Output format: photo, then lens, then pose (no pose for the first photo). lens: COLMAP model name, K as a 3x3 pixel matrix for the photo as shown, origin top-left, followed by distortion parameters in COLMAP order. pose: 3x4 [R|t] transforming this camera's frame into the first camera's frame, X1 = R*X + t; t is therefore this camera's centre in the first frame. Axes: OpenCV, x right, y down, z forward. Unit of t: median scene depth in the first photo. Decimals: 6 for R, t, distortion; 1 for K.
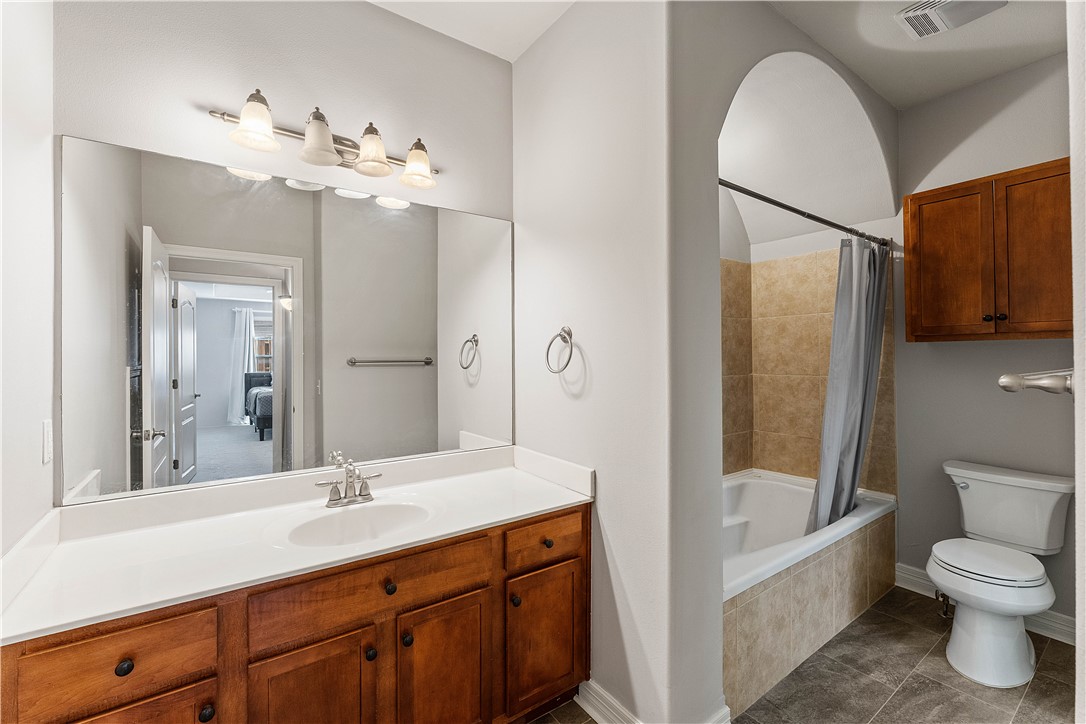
lens RADIAL K [[462.6, 0, 539.8], [0, 462.6, 351.7], [0, 0, 1]] dist [-0.002892, 0.001277]
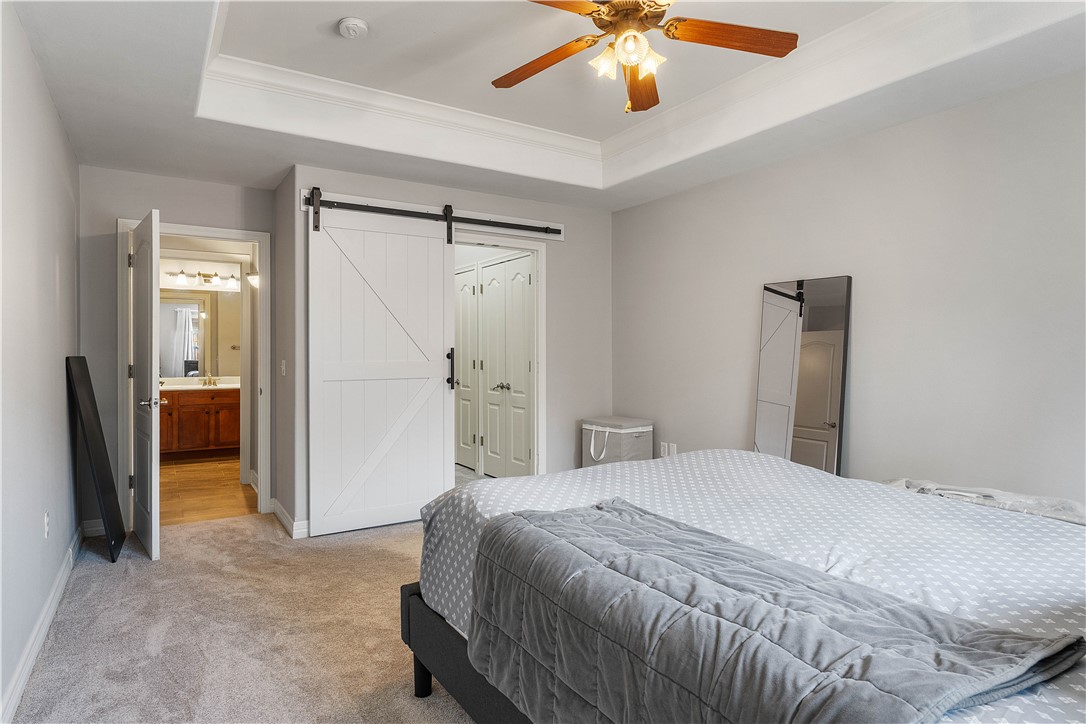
lens RADIAL K [[607.2, 0, 539.6], [0, 607.2, 353.1], [0, 0, 1]] dist [0.003294, 0.003174]
pose [[0.998907, 0.005628, -0.046411, 1.311492], [-0.005213, 0.999945, 0.009054, 0.022715], [0.046459, -0.008802, 0.998881, -1.975238]]
